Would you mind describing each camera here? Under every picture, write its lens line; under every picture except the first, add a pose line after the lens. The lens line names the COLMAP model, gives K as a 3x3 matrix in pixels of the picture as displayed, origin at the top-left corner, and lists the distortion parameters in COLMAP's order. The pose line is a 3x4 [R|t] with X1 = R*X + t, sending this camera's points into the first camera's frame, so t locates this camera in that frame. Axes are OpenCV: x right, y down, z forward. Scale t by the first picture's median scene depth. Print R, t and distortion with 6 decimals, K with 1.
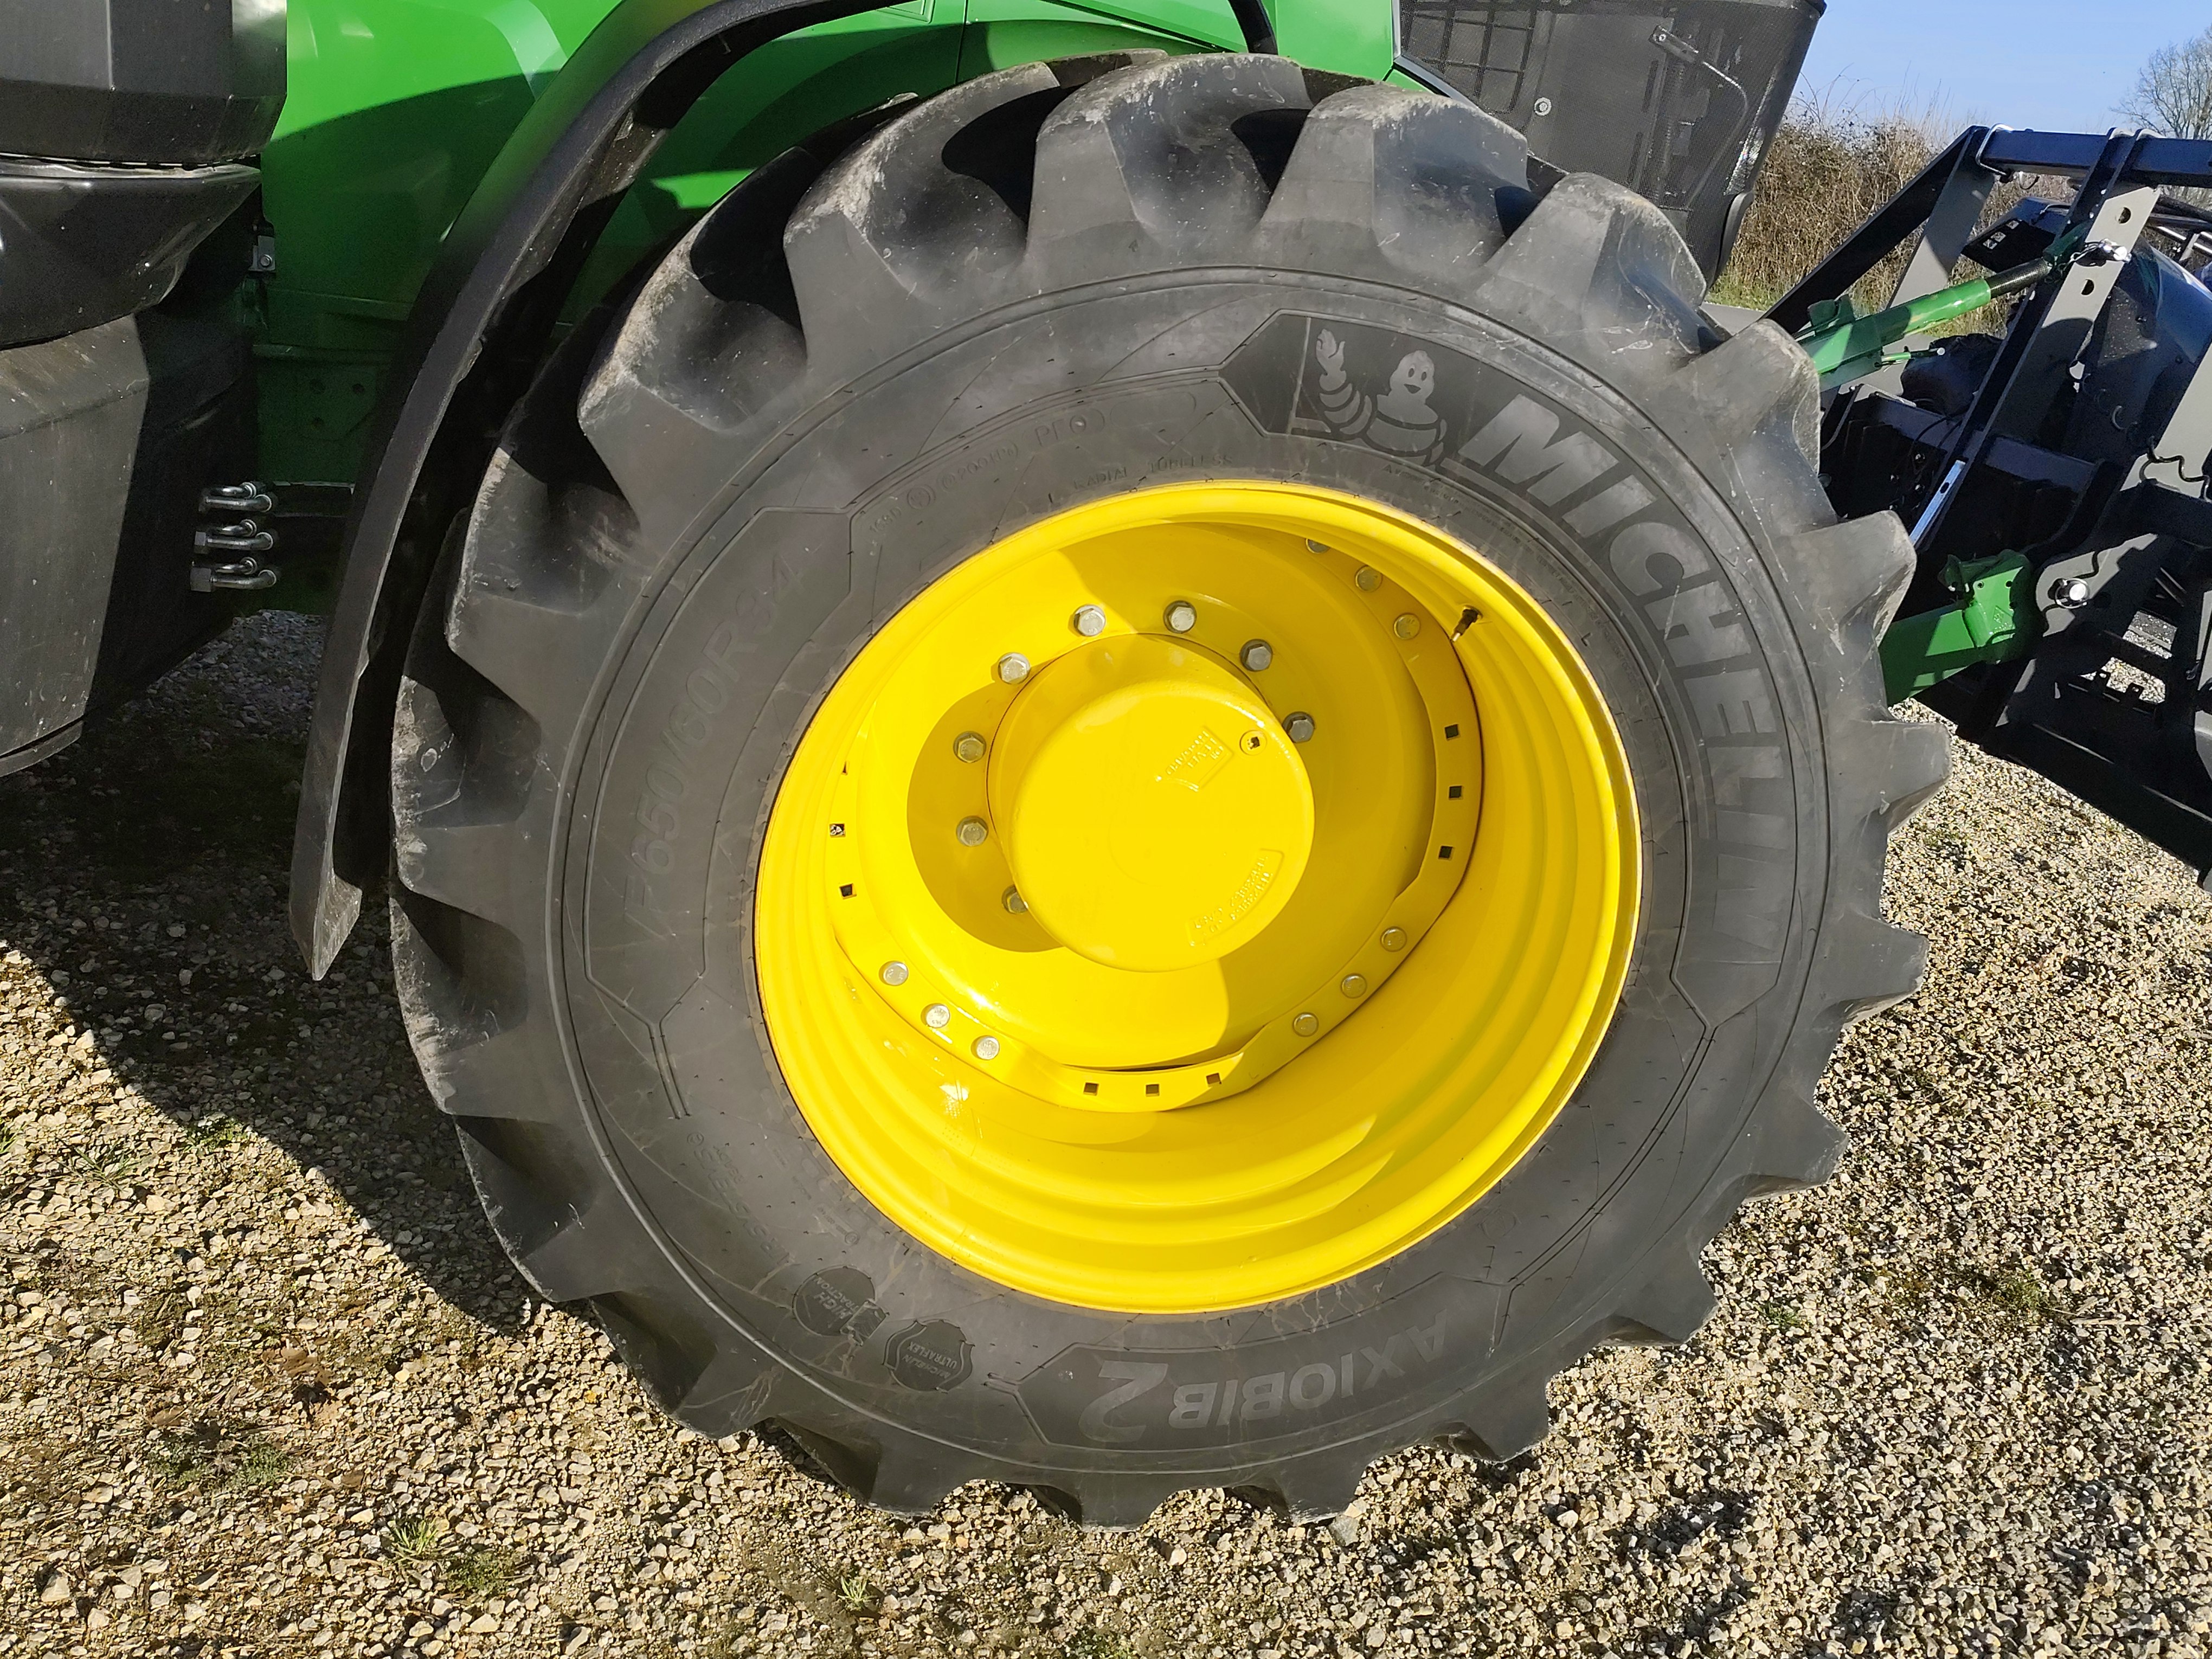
lens RADIAL K [[2131.7, 0, 1106.0], [0, 2131.7, 829.5], [0, 0, 1]] dist [0.057673, -0.102310]
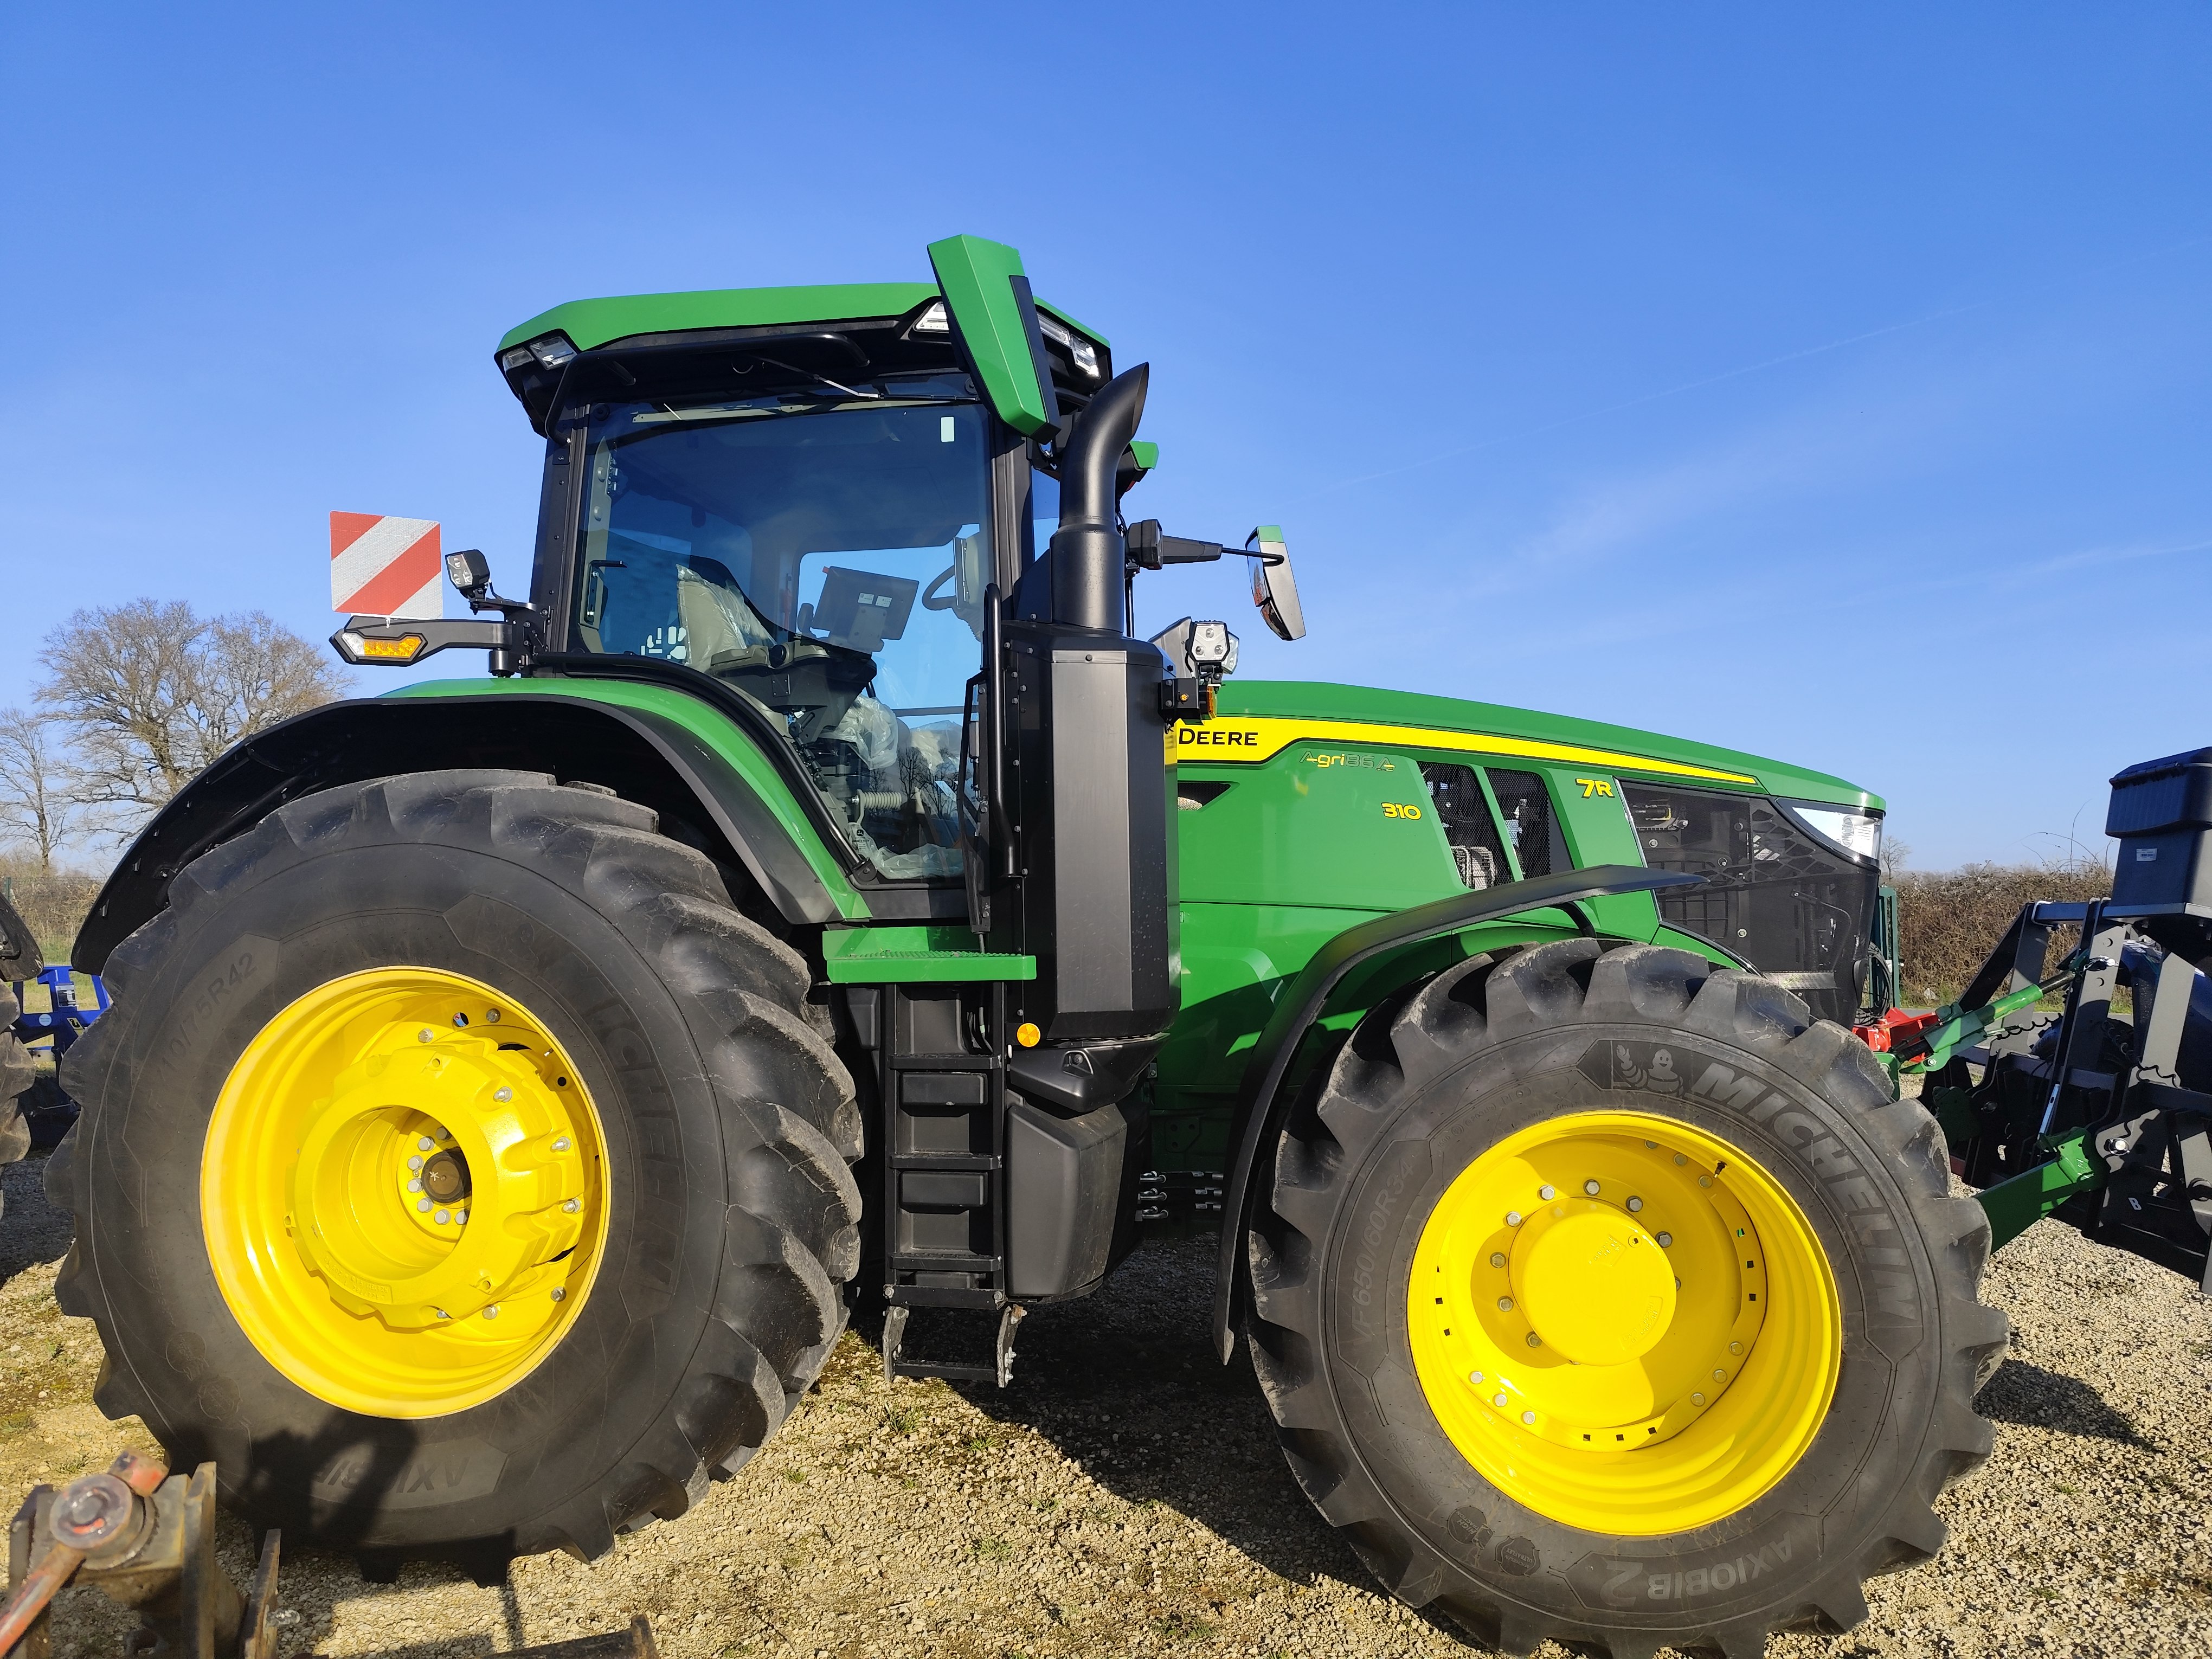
lens RADIAL K [[1473.0, 0, 1106.0], [0, 1473.0, 829.5], [0, 0, 1]] dist [0.035225, -0.031516]
pose [[0.946659, -0.157042, -0.281378, 0.052439], [0.030193, 0.912592, -0.407755, 0.175018], [0.320819, 0.377510, 0.868655, -0.612413]]
